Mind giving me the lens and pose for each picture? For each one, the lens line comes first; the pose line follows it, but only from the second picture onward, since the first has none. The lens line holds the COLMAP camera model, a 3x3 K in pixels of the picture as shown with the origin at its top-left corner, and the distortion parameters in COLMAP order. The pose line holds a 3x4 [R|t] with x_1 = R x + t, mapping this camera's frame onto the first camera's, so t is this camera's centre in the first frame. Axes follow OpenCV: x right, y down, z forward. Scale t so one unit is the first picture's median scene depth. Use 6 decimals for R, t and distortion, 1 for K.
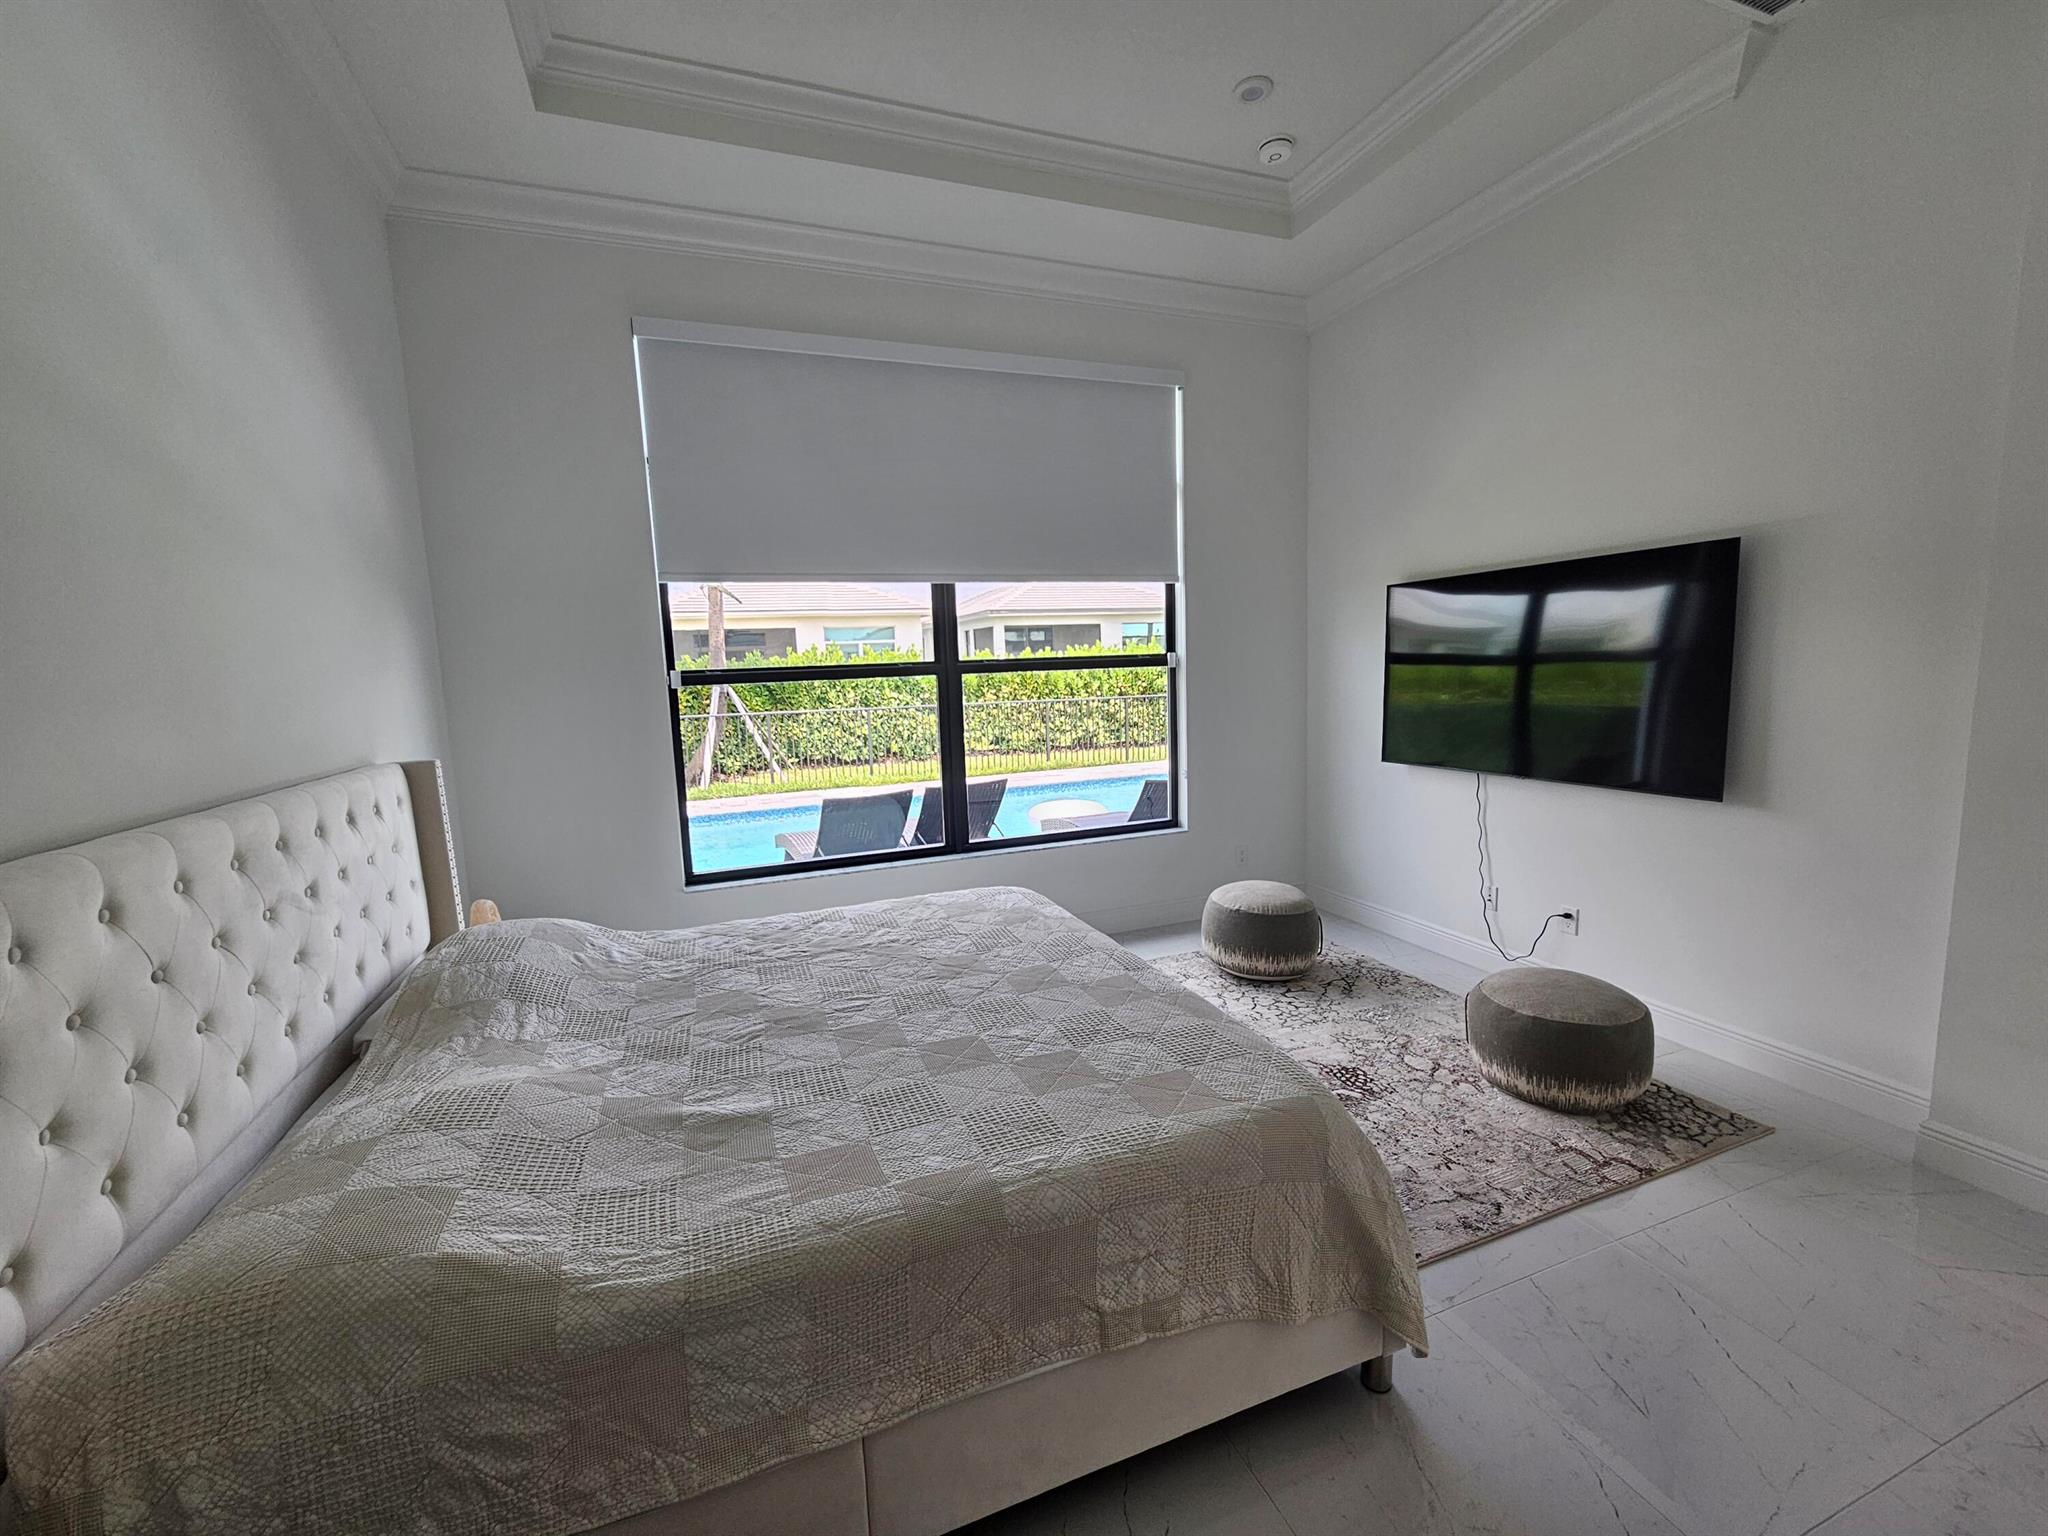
lens RADIAL K [[843.4, 0, 1026.9], [0, 843.4, 776.3], [0, 0, 1]] dist [-0.000743, 0.000276]
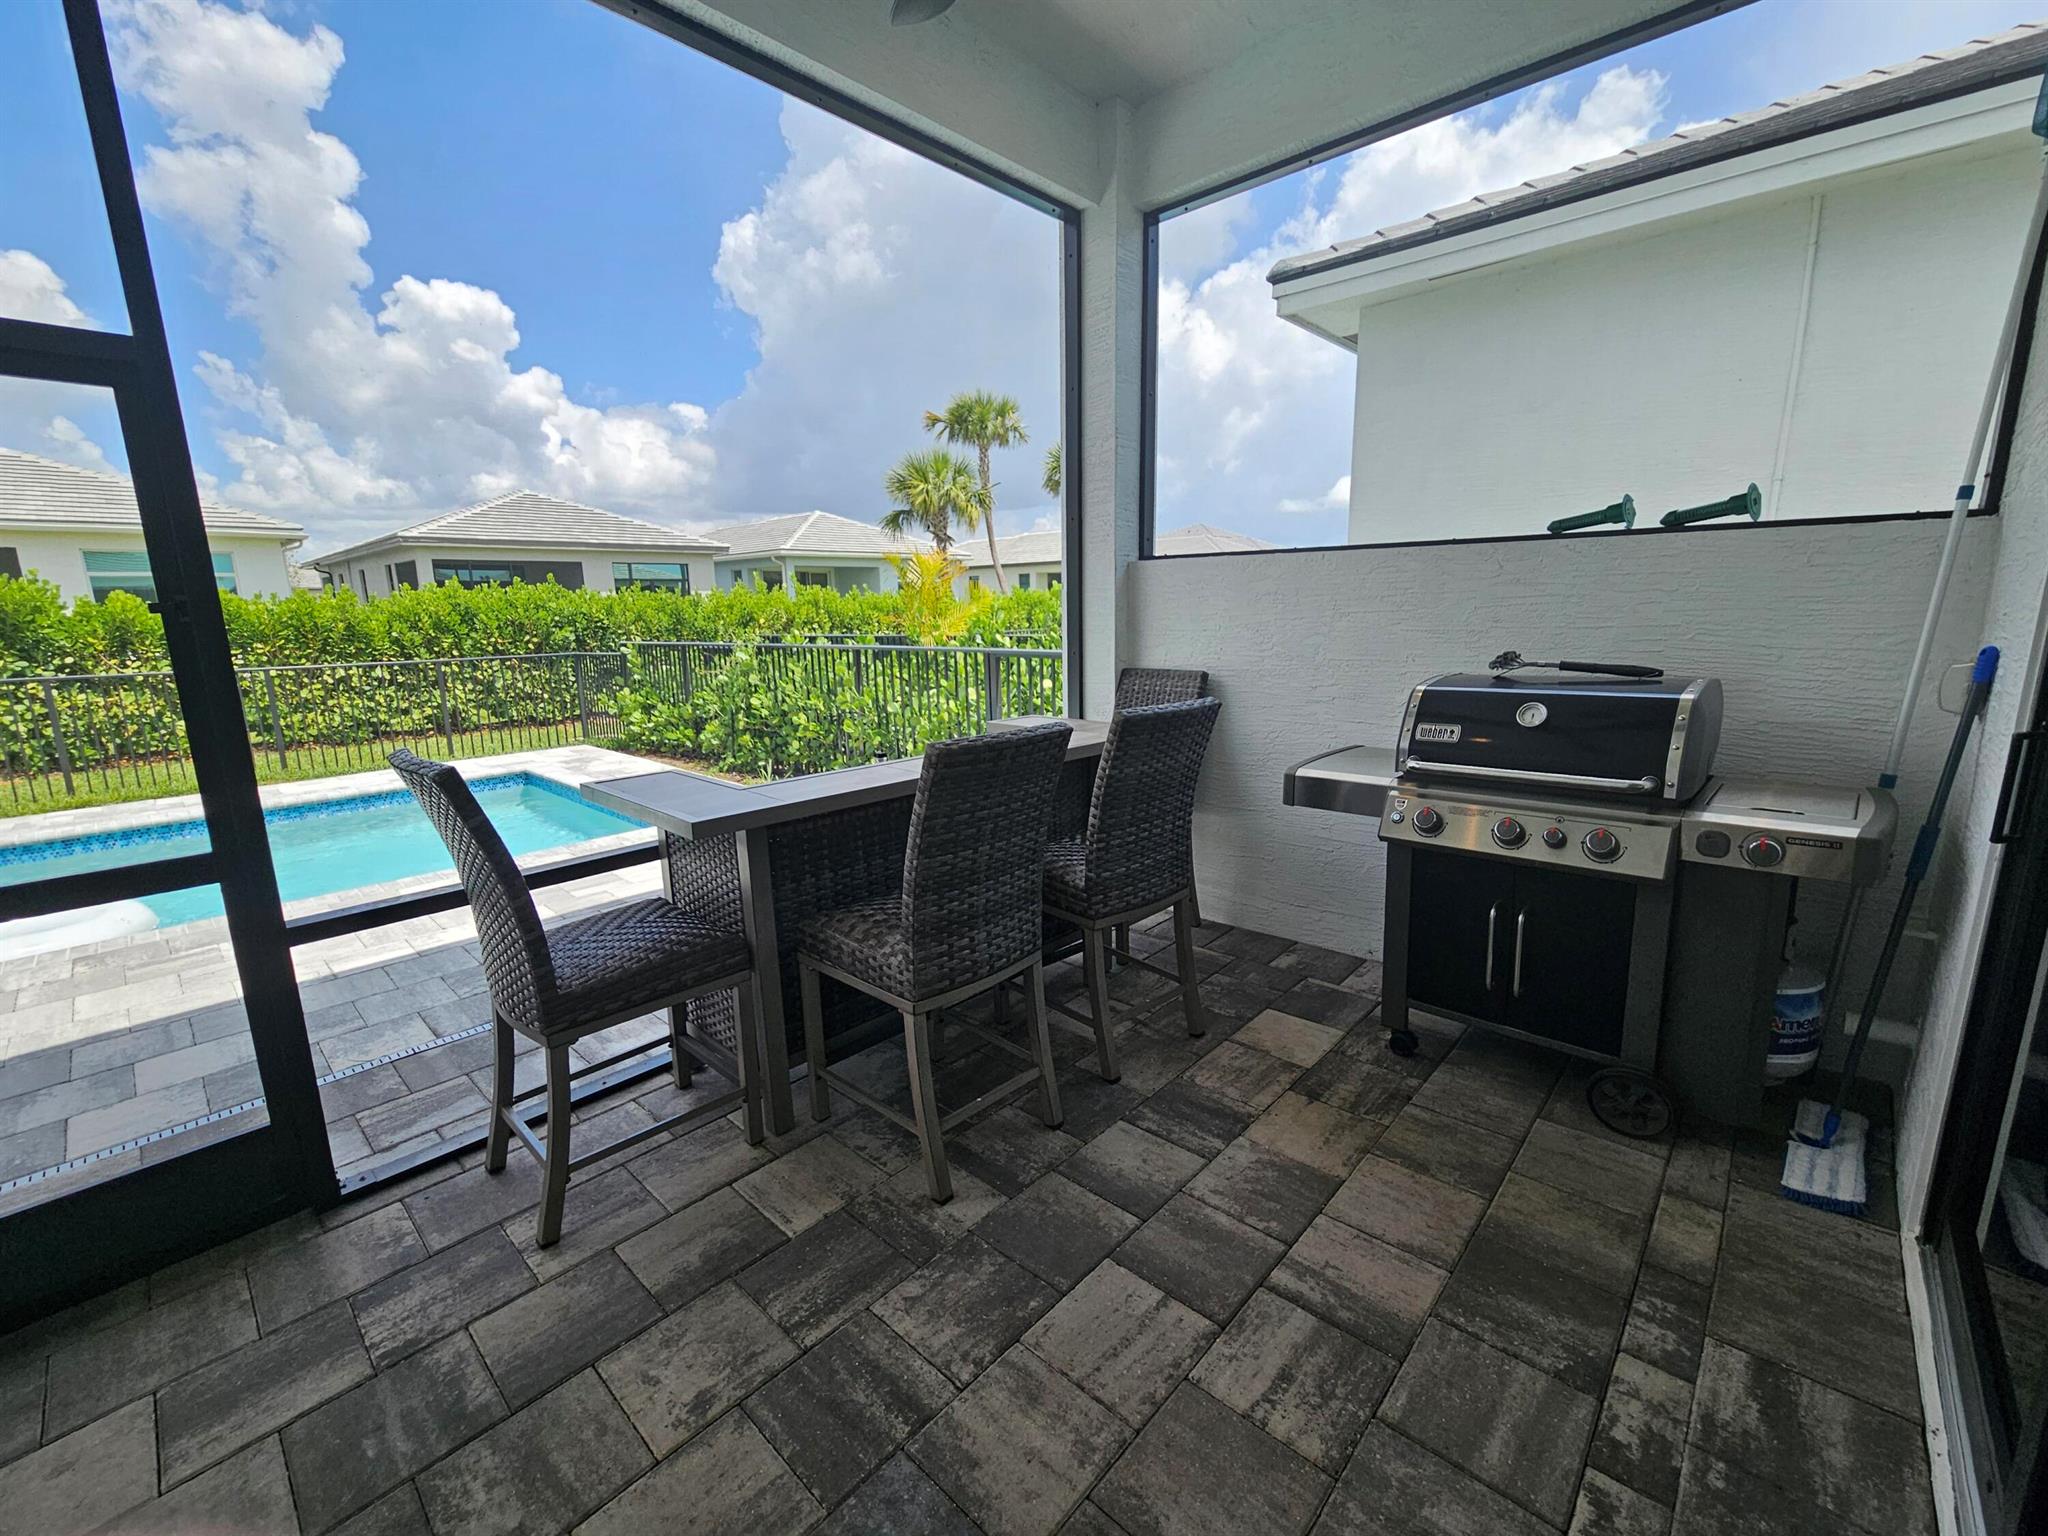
lens RADIAL K [[843.4, 0, 1026.9], [0, 843.4, 776.3], [0, 0, 1]] dist [-0.000743, 0.000276]
pose [[0.895404, -0.076515, 0.438630, 0.195897], [0.052050, 0.996357, 0.067553, -0.019312], [-0.442201, -0.037657, 0.896125, 0.162800]]
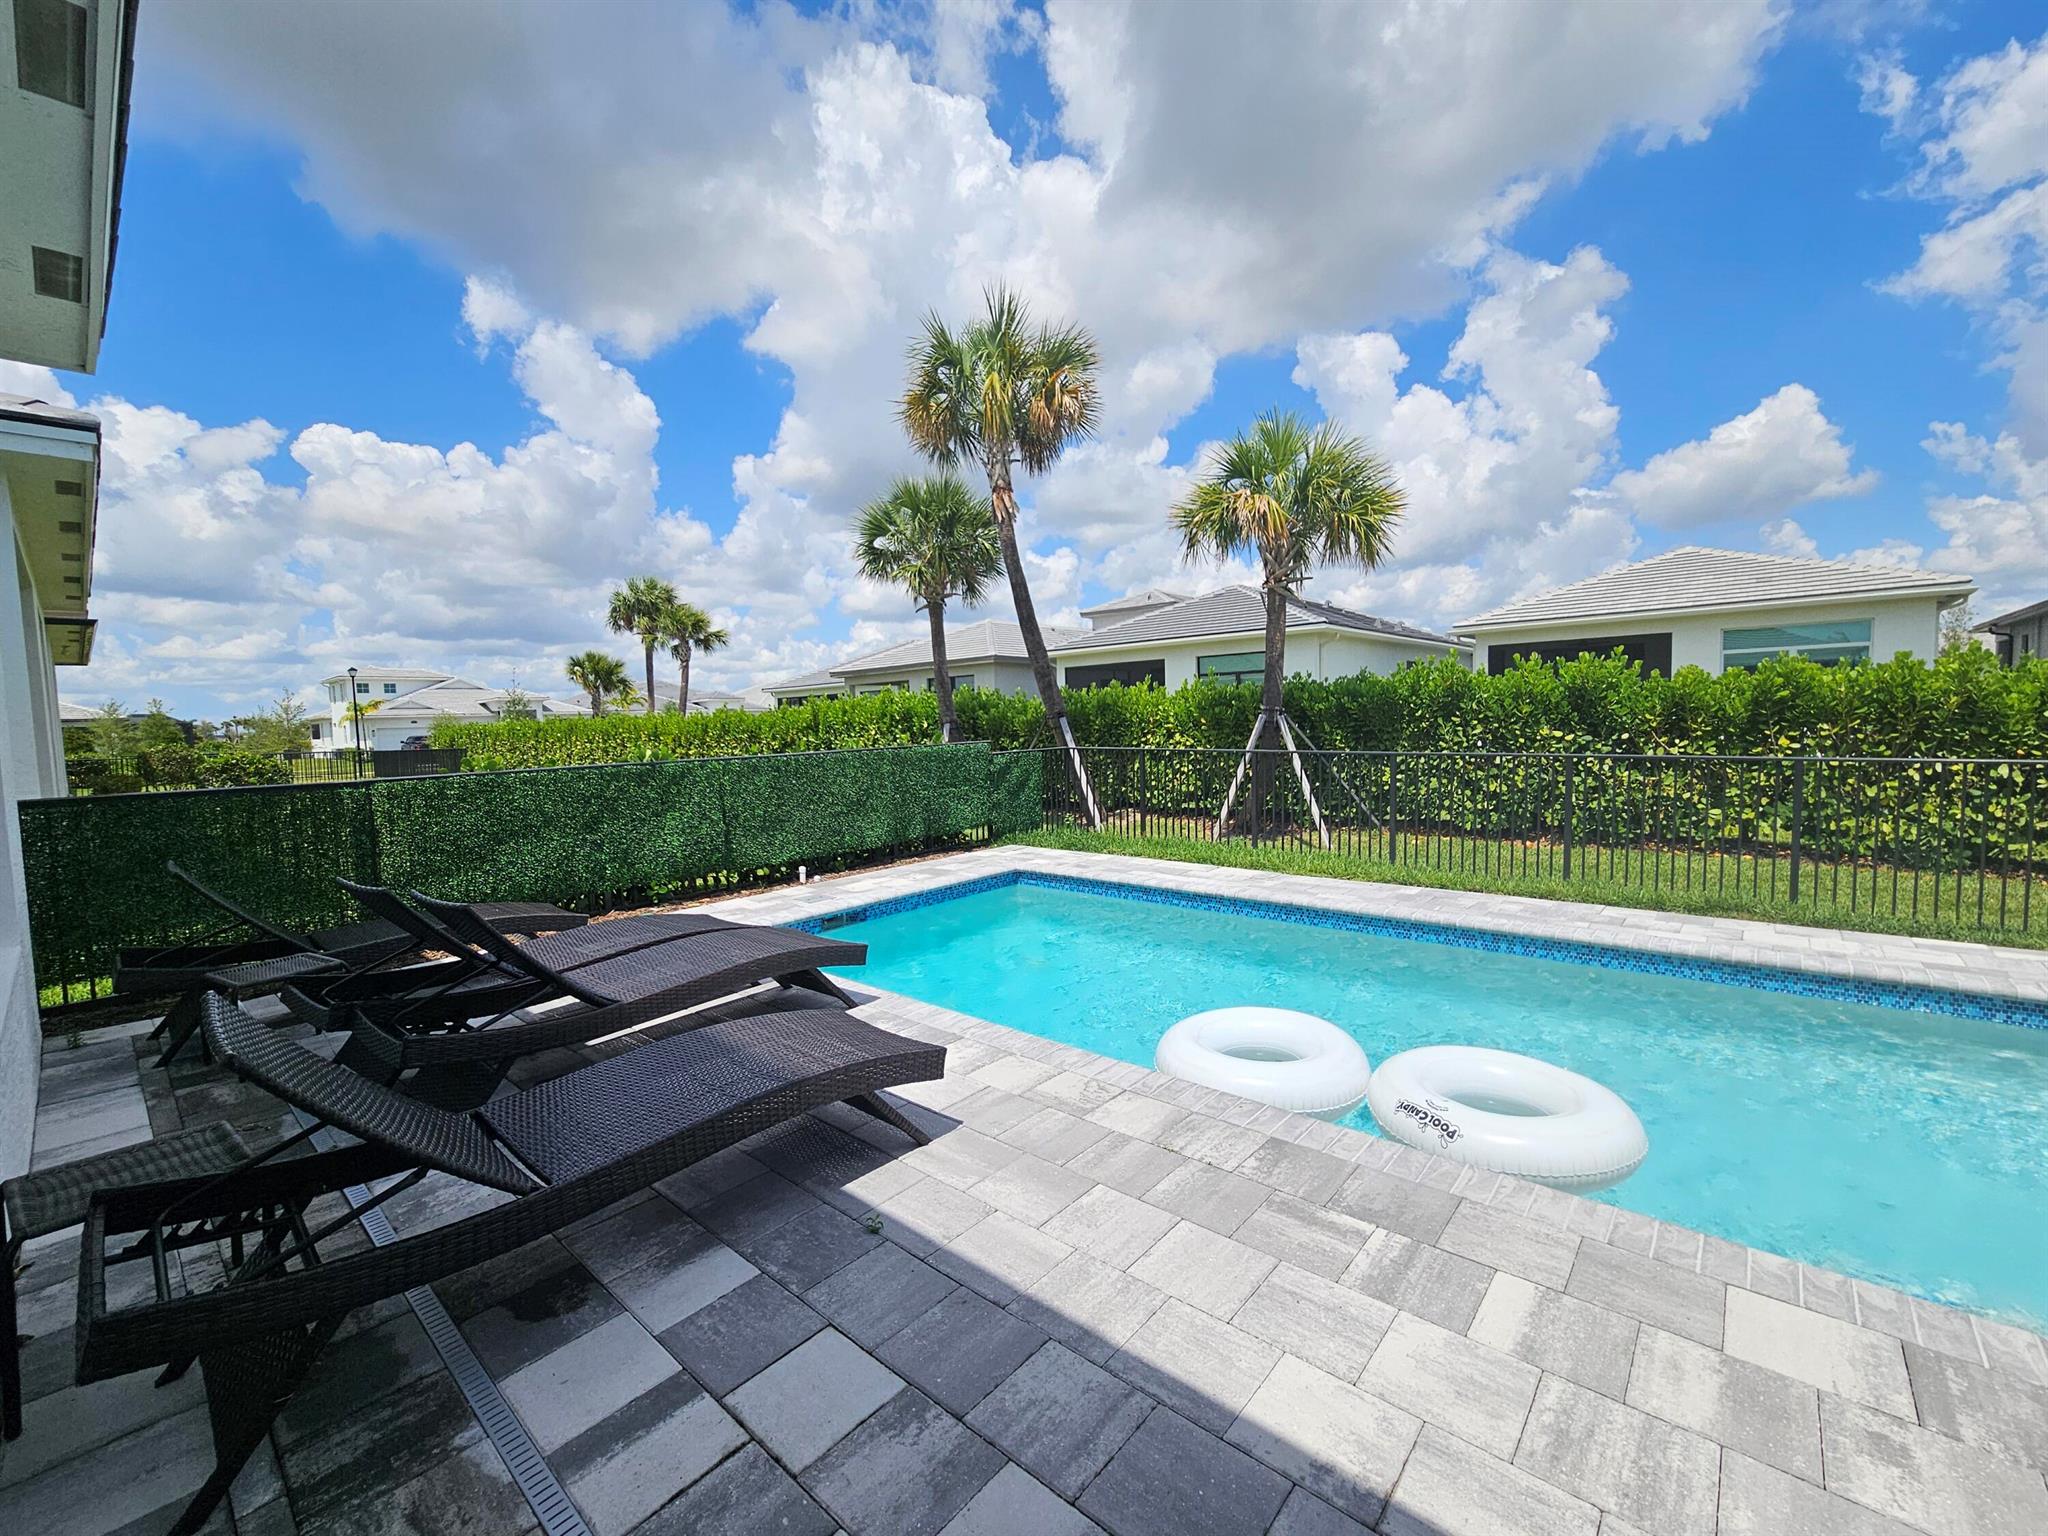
lens RADIAL K [[843.4, 0, 1026.9], [0, 843.4, 776.3], [0, 0, 1]] dist [-0.000743, 0.000276]
pose [[0.465454, 0.076463, -0.881763, 0.185087], [-0.104626, 0.994029, 0.030969, -0.040813], [0.878866, 0.077840, 0.470675, 0.340825]]
